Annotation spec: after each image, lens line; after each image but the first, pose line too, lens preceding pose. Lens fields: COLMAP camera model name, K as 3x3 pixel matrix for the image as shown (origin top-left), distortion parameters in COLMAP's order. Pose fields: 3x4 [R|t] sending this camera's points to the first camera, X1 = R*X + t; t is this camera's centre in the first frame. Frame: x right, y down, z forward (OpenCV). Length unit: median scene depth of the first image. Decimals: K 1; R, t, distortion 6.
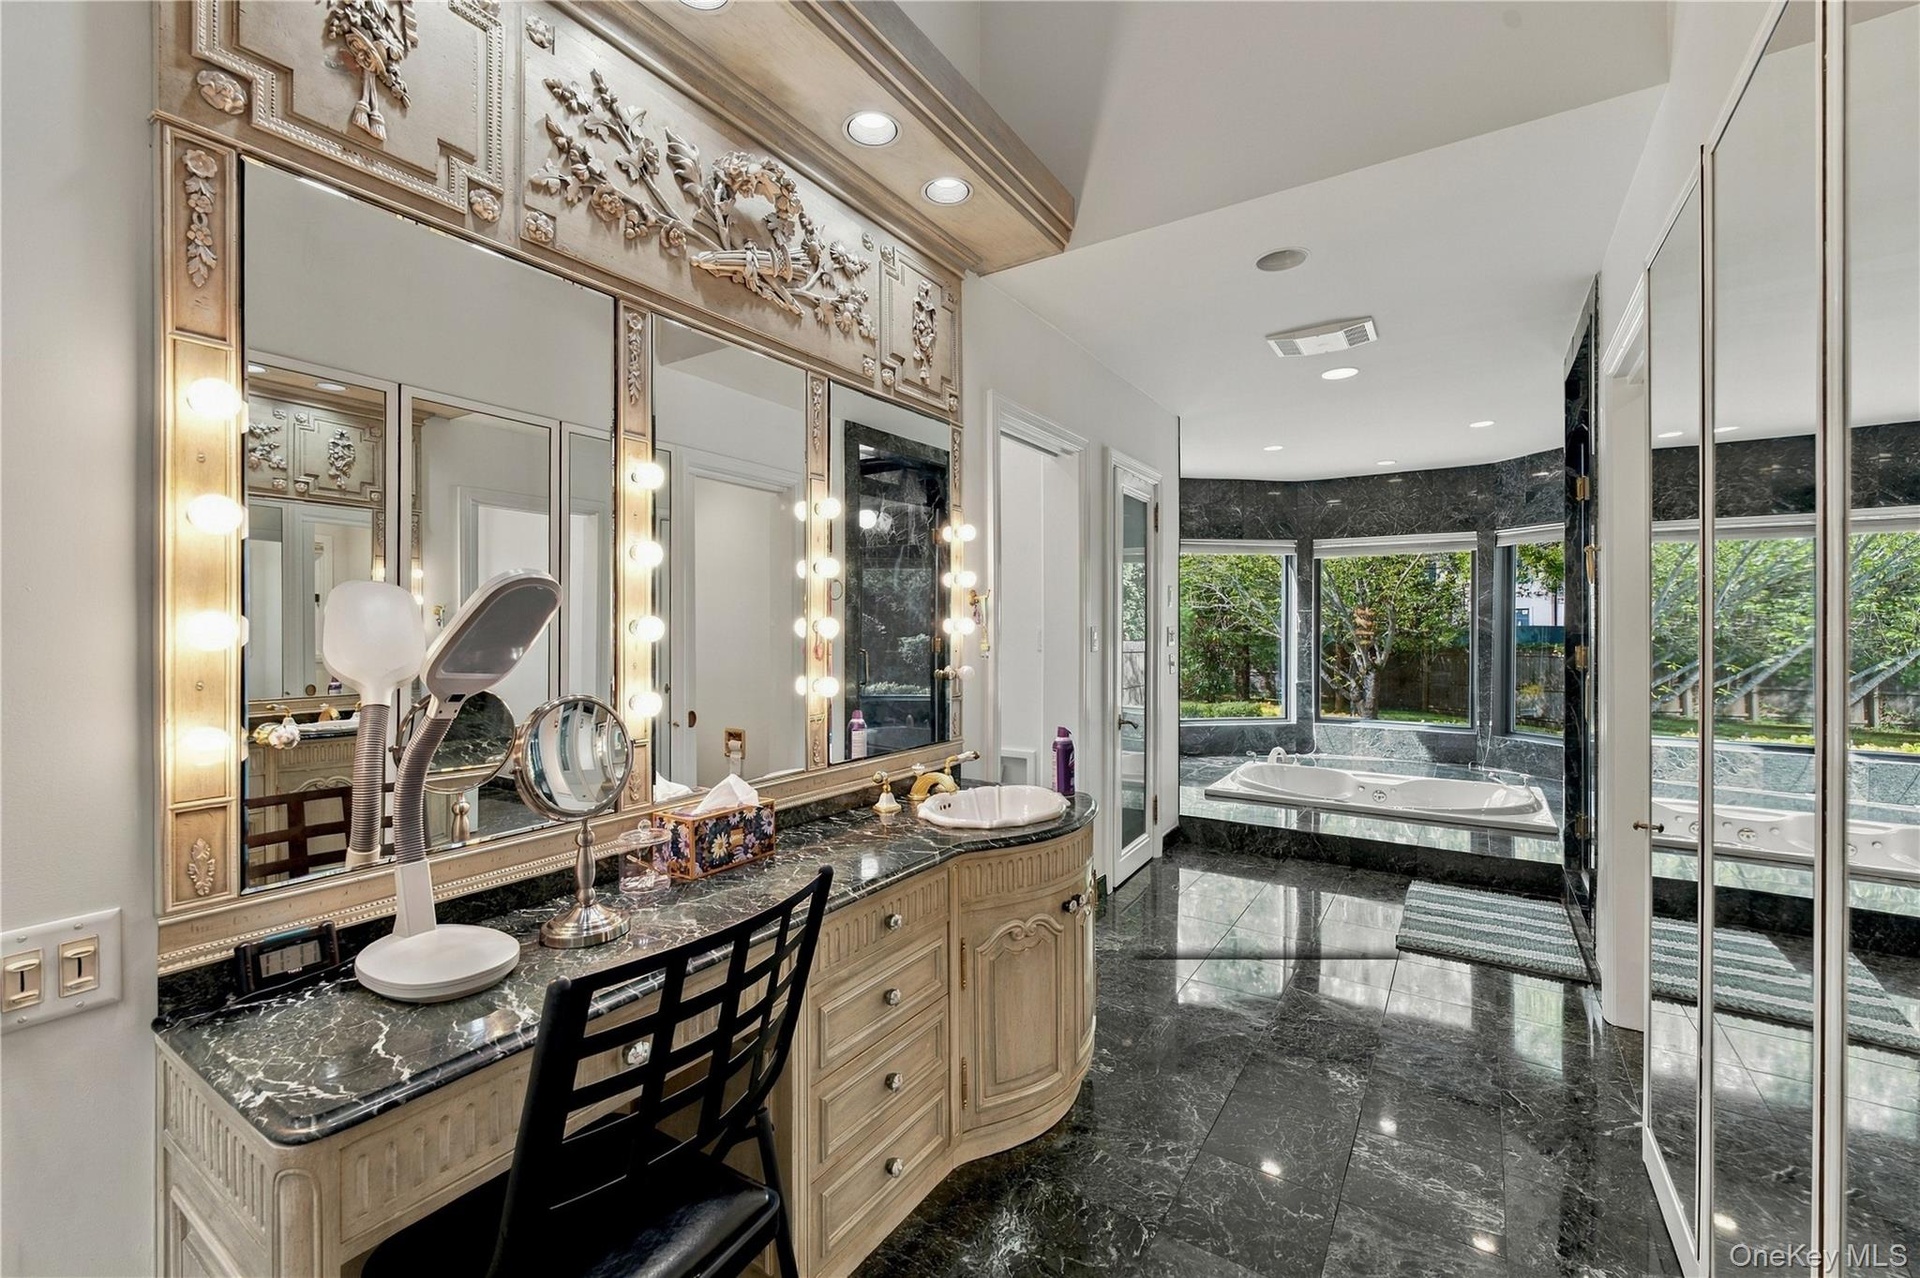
lens RADIAL K [[786.5, 0, 957.7], [0, 786.5, 625.8], [0, 0, 1]] dist [0.000840, 0.000325]
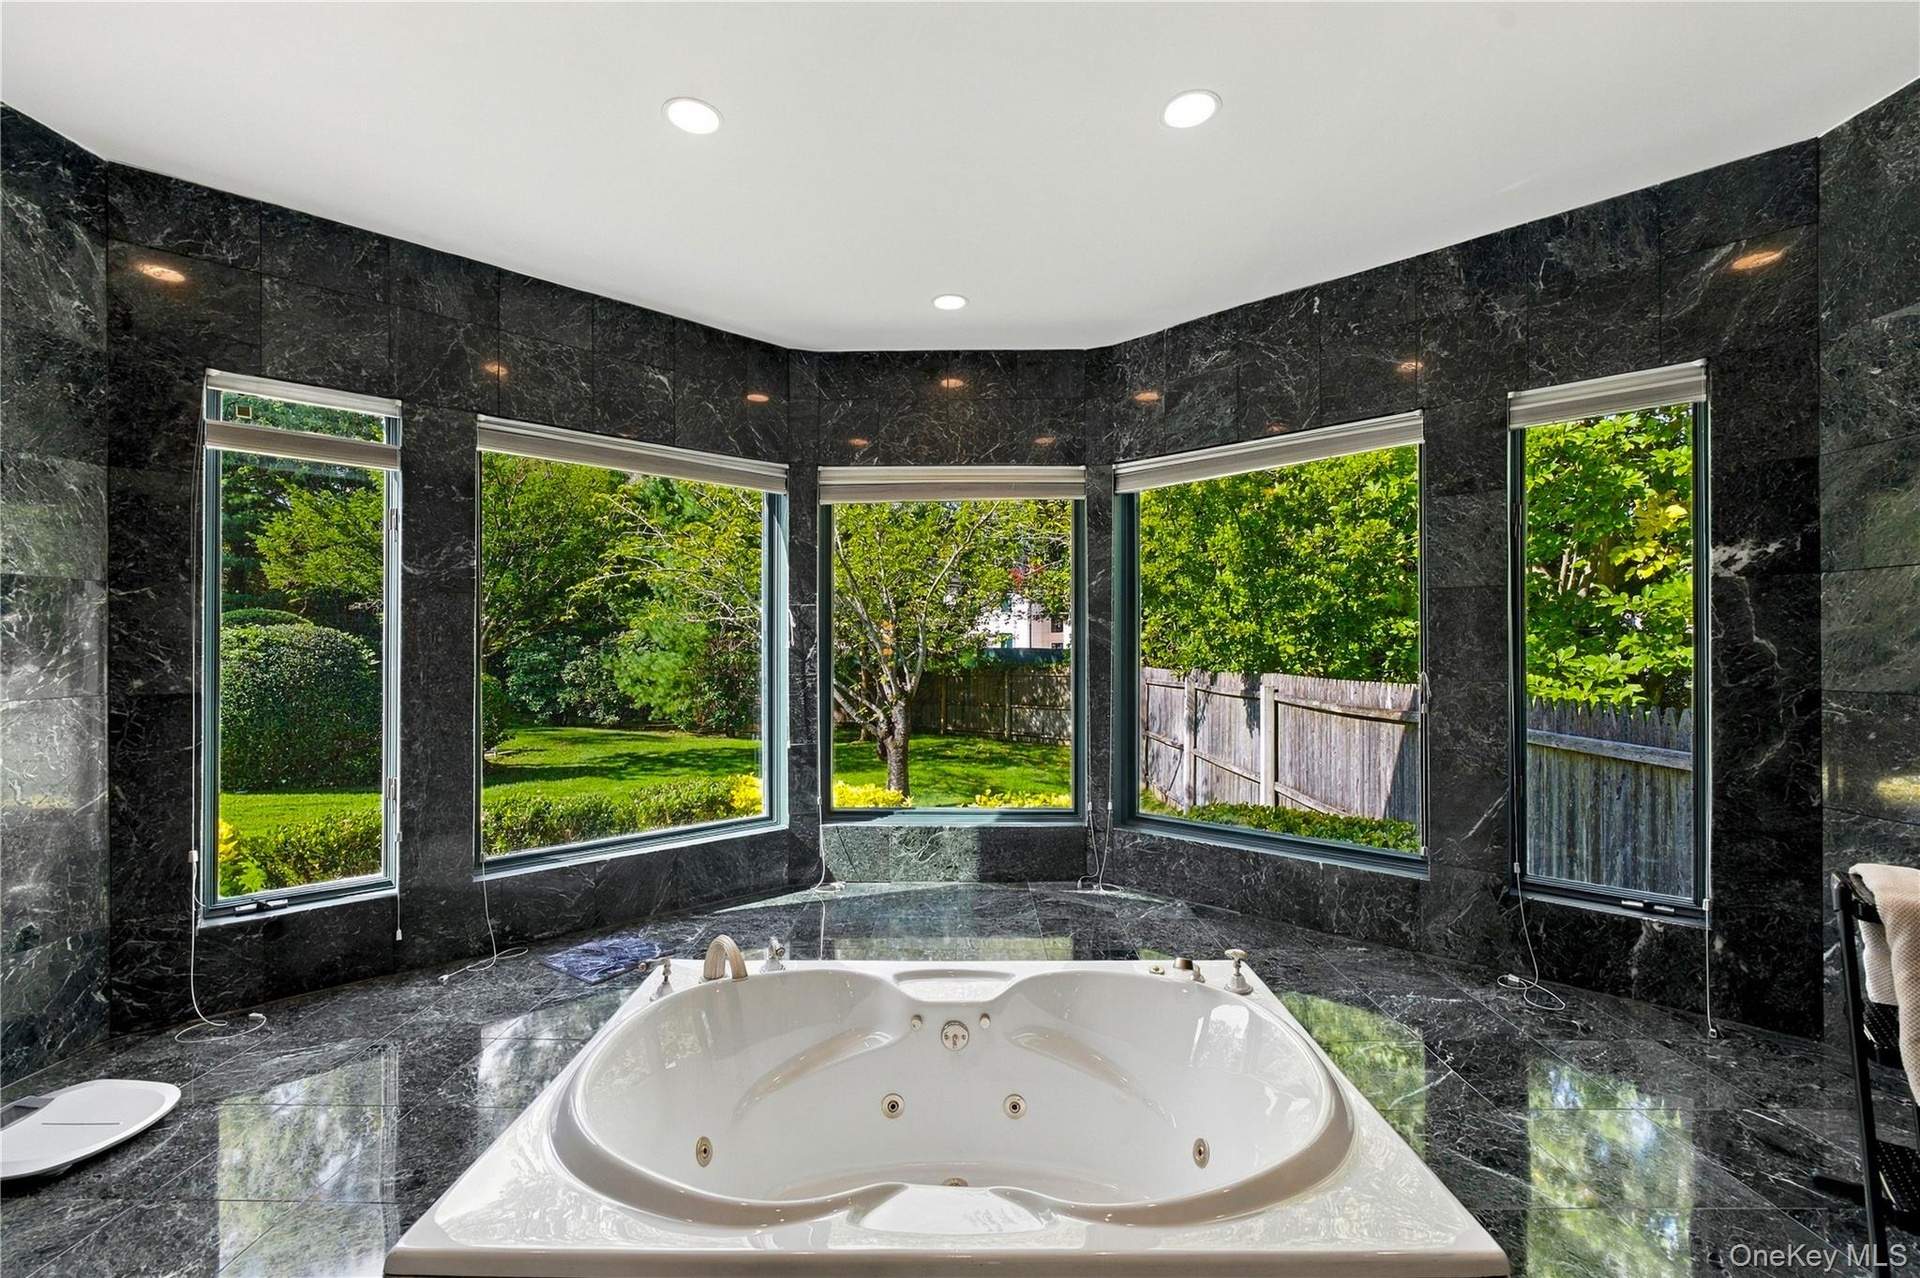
lens RADIAL K [[786.5, 0, 965.2], [0, 786.5, 643.2], [0, 0, 1]] dist [0.000840, 0.000325]
pose [[0.837016, -0.001263, 0.547178, 0.249394], [0.005826, 0.999961, -0.006602, 0.009113], [-0.547148, 0.008714, 0.836990, 0.515201]]
